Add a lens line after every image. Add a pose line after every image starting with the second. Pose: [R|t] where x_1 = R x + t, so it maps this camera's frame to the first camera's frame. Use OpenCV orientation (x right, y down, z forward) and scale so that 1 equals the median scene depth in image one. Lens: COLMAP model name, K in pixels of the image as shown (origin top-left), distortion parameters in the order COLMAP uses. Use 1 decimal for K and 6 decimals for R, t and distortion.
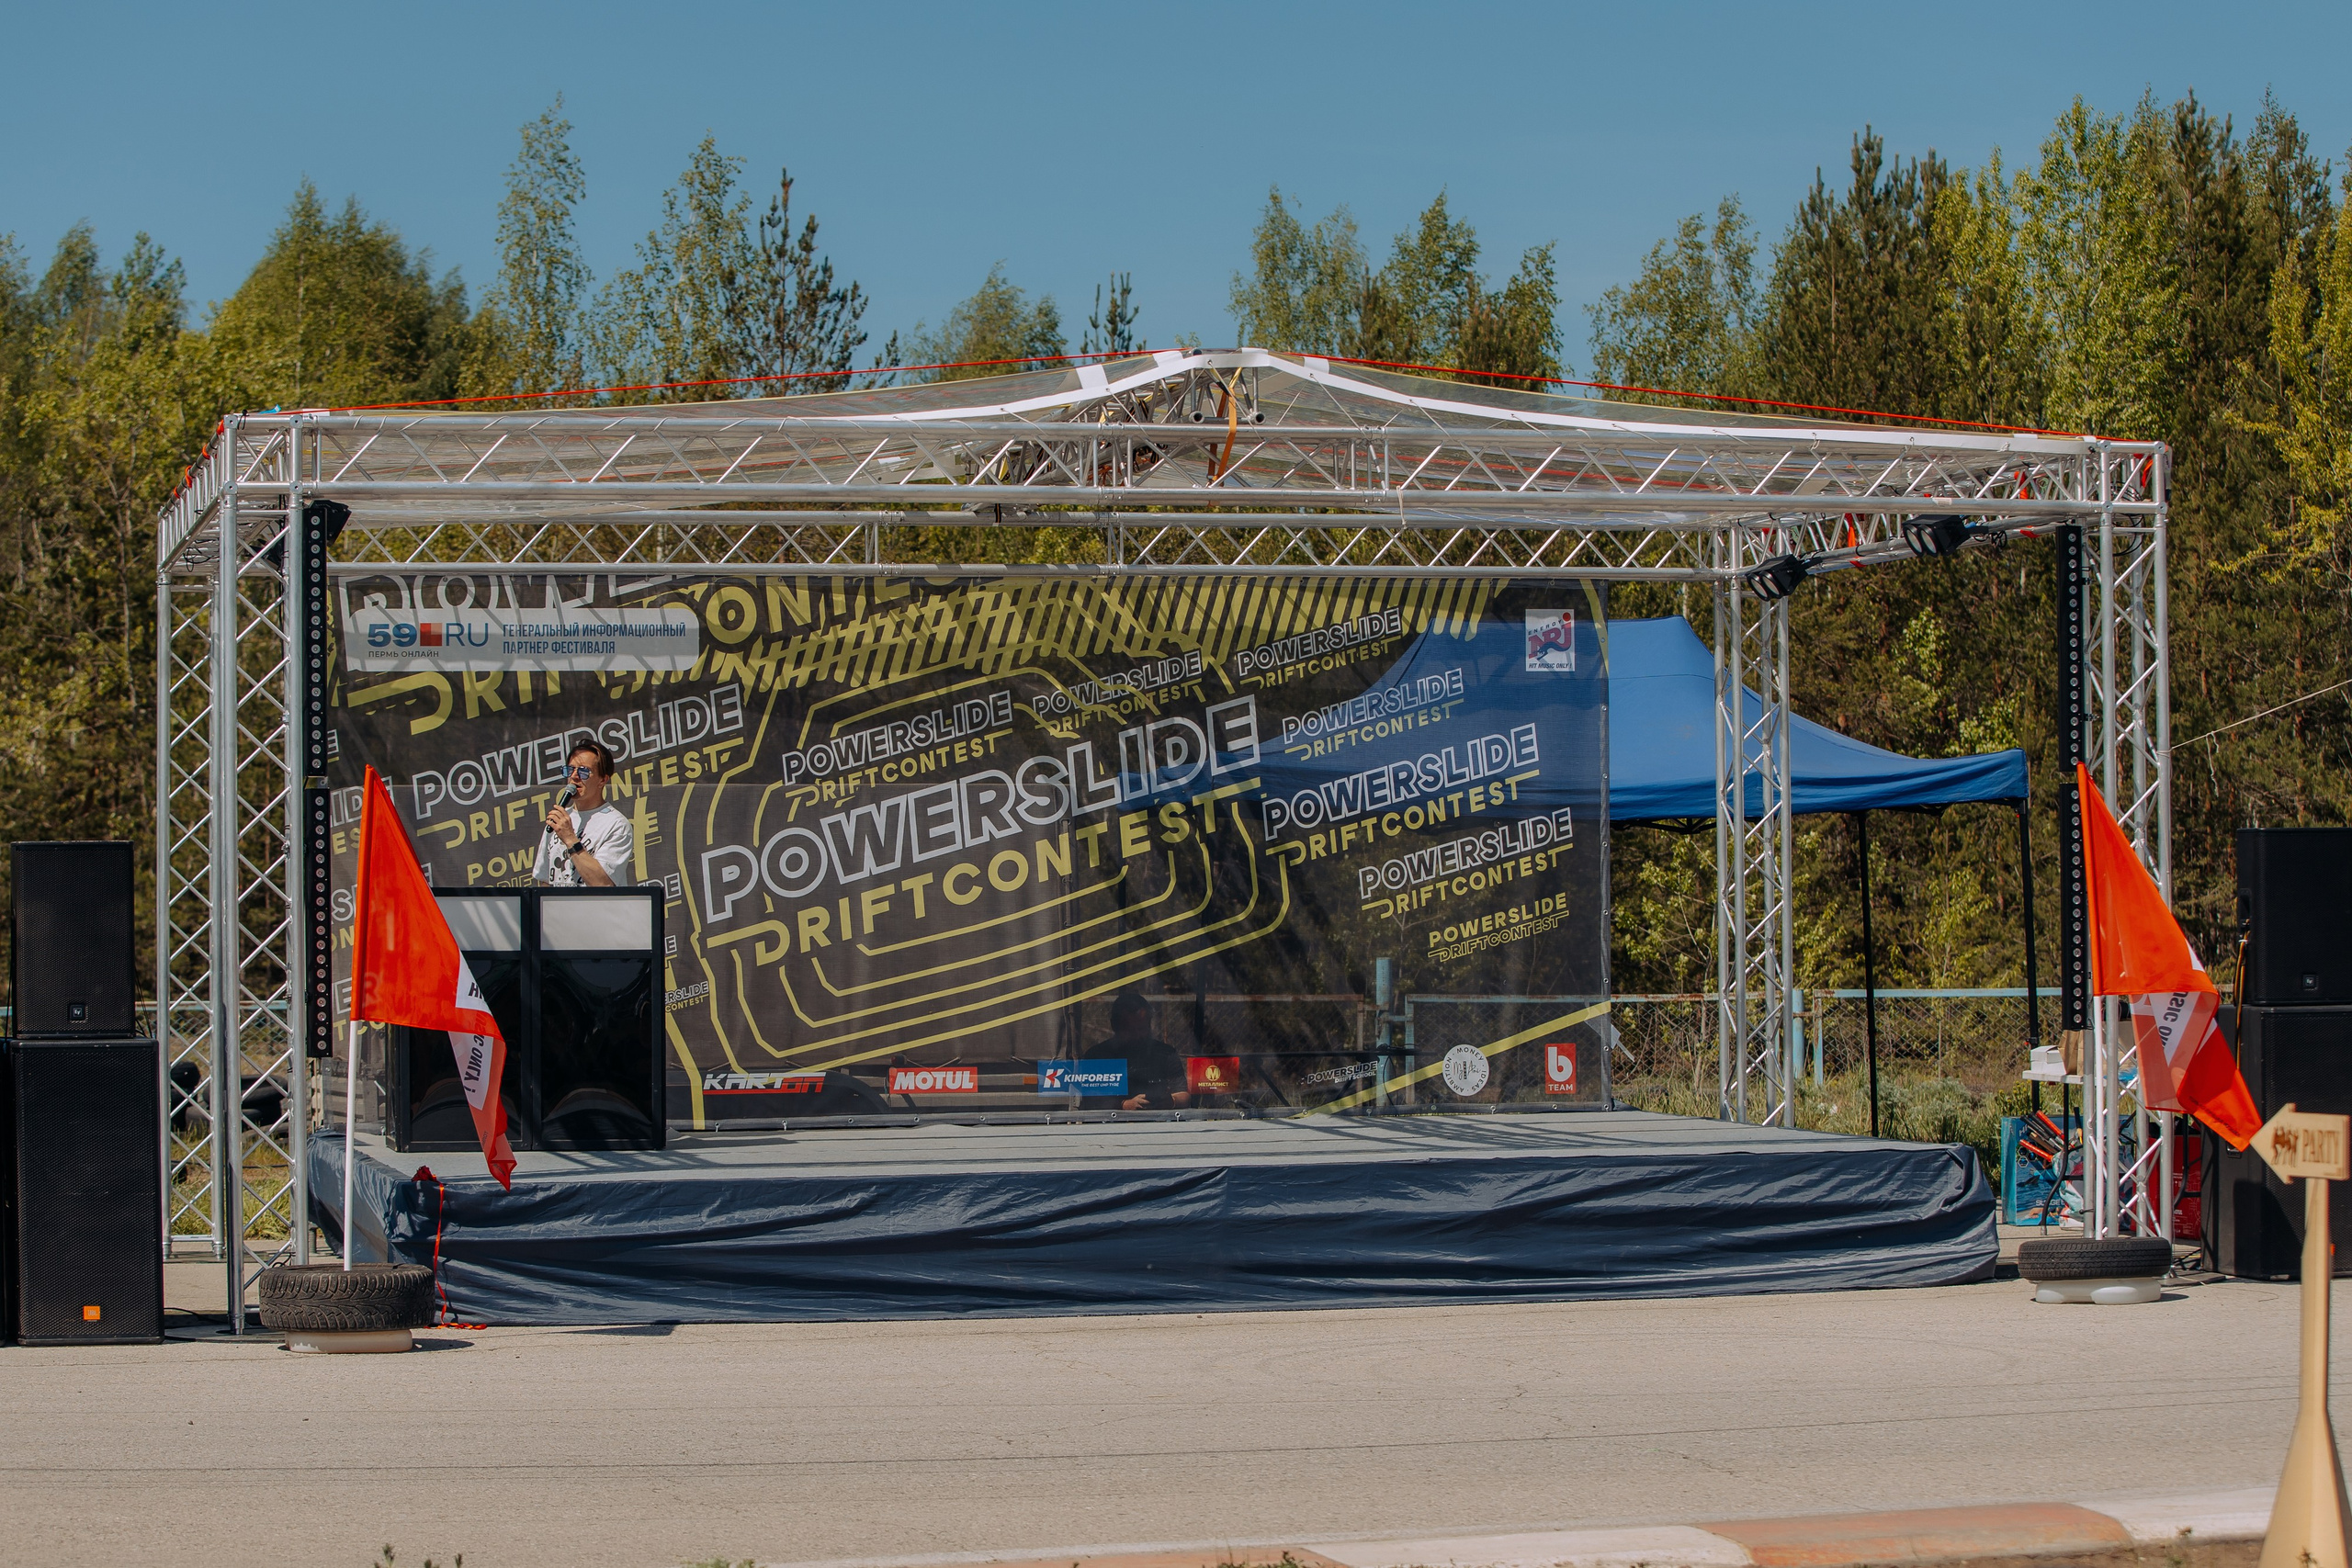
lens RADIAL K [[4746.1, 0, 1179.3], [0, 4746.1, 797.0], [0, 0, 1]] dist [-0.414244, 0.000000]
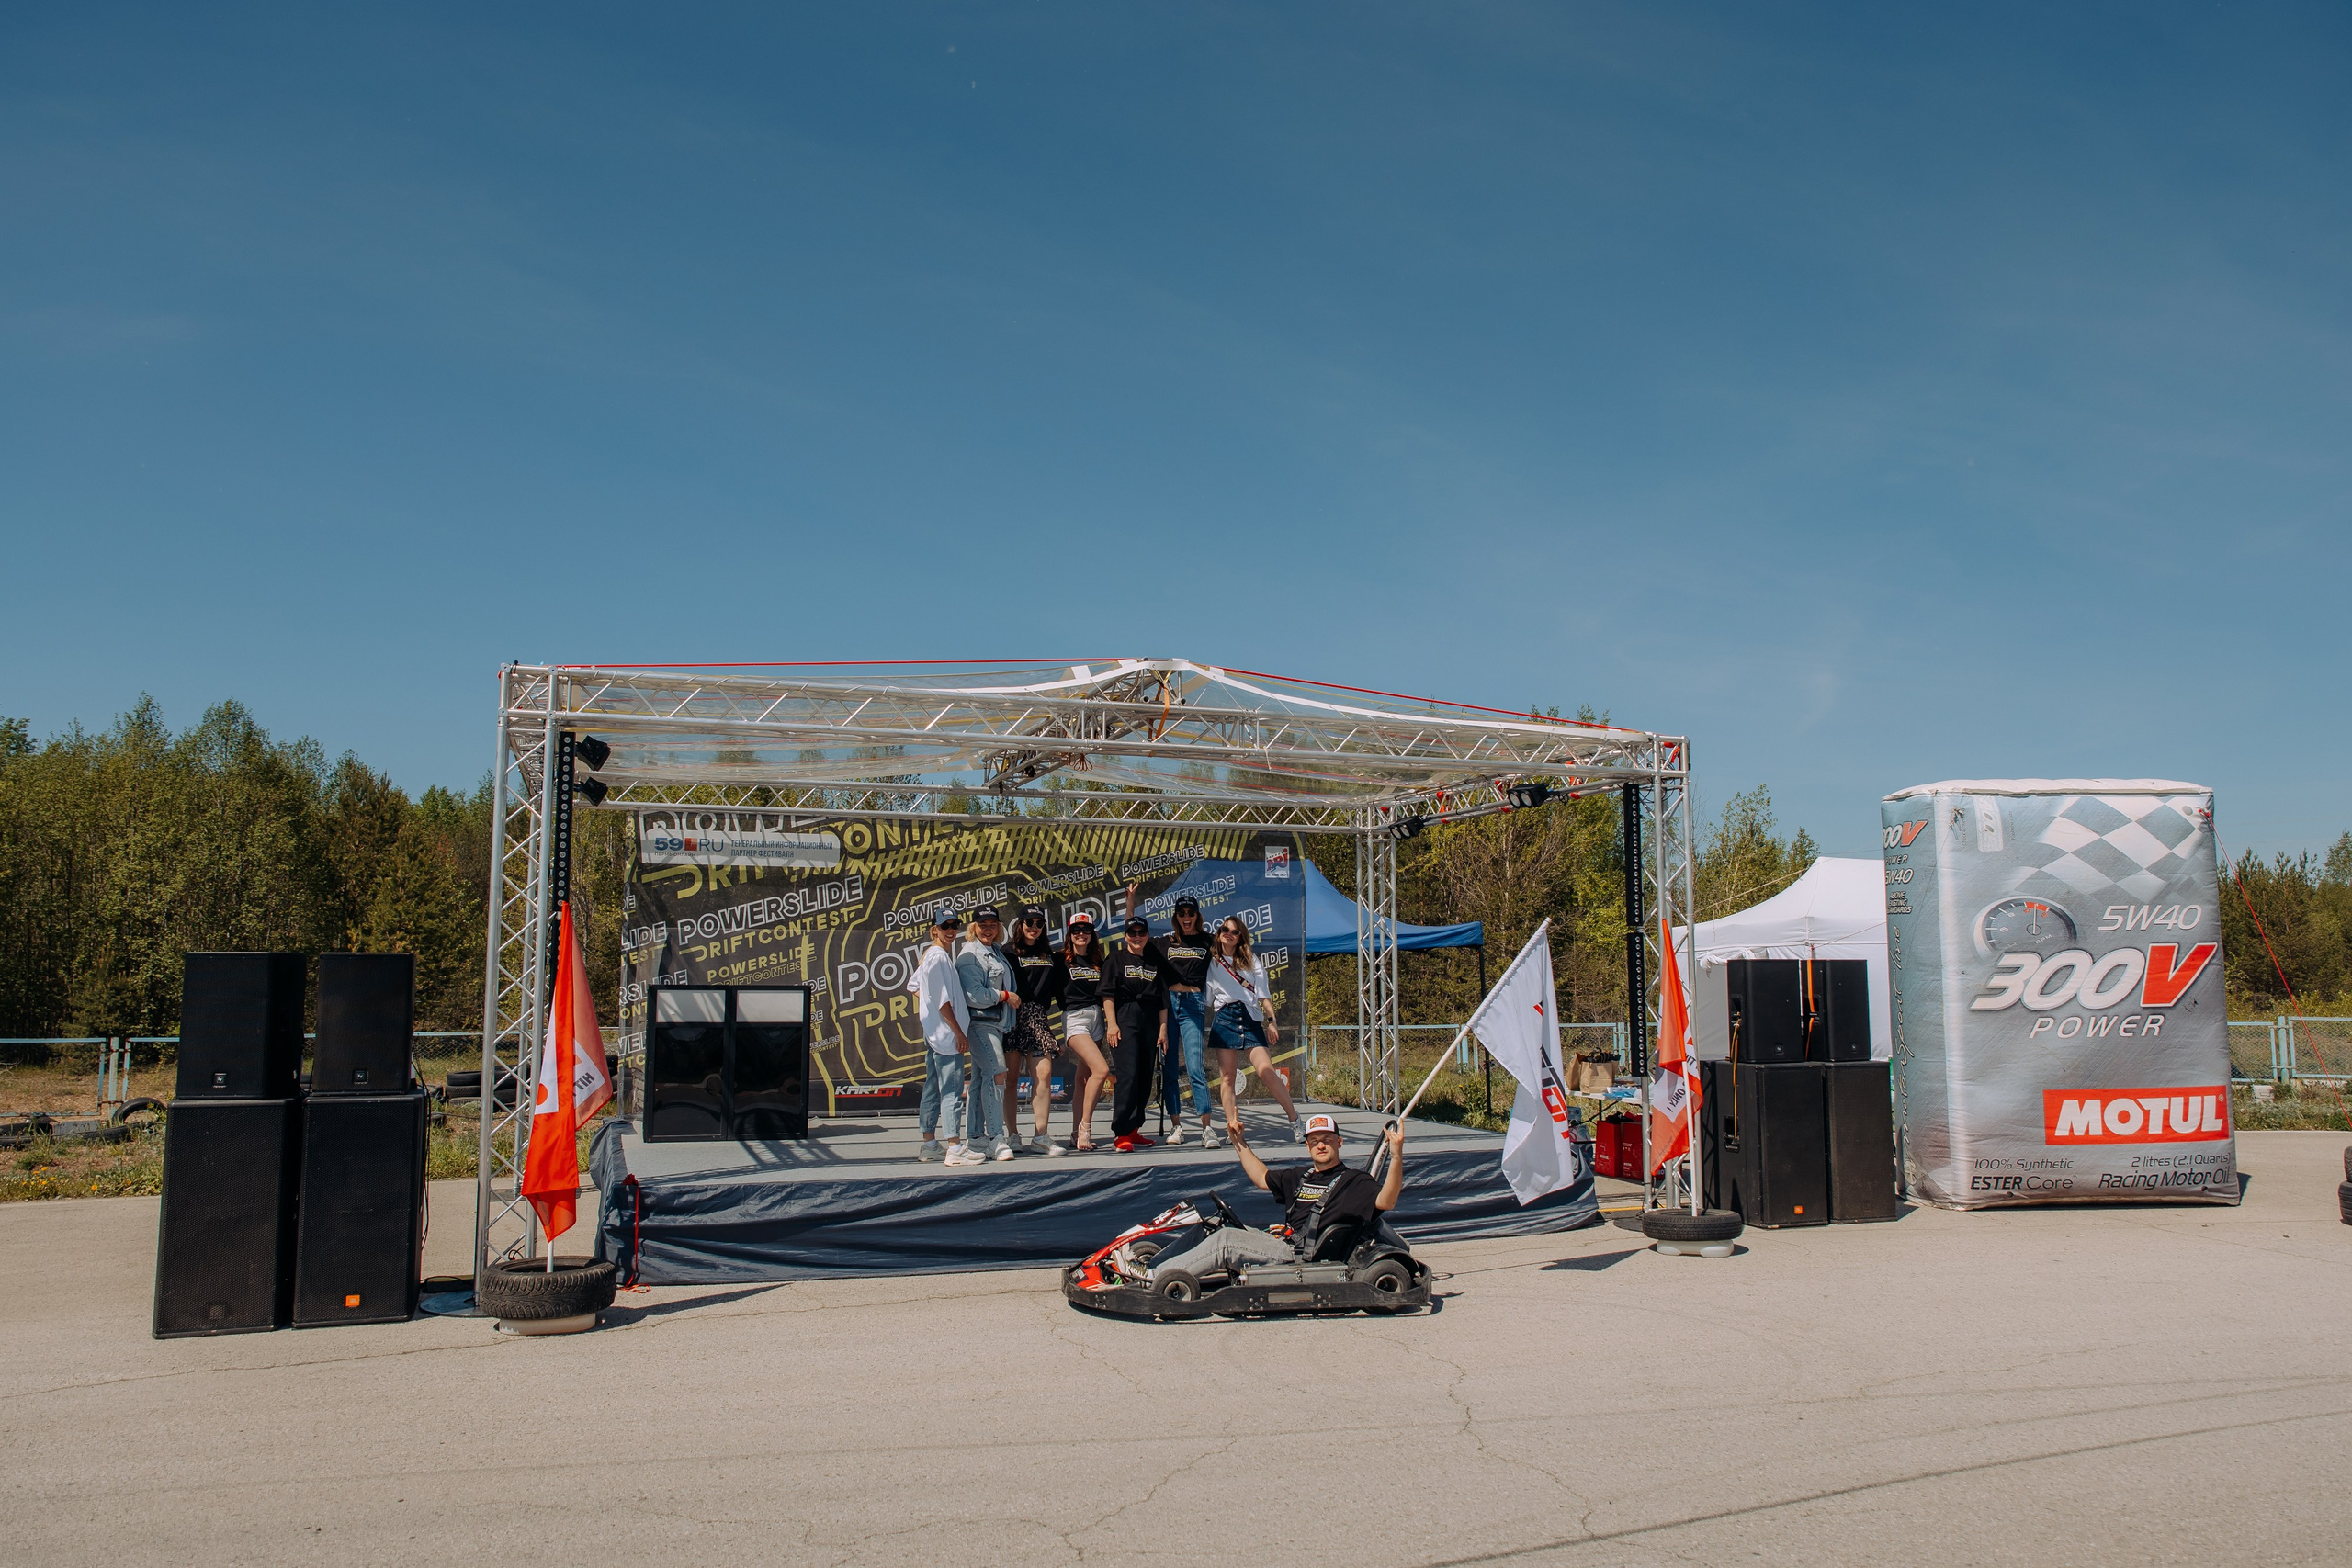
lens RADIAL K [[1659.1, 0, 1173.9], [0, 1659.1, 781.2], [0, 0, 1]] dist [-0.075370, 0.000467]
pose [[0.996163, 0.019119, 0.085407, -0.026592], [-0.010479, 0.994883, -0.100493, 0.003543], [-0.086891, 0.099212, 0.991265, 0.339159]]
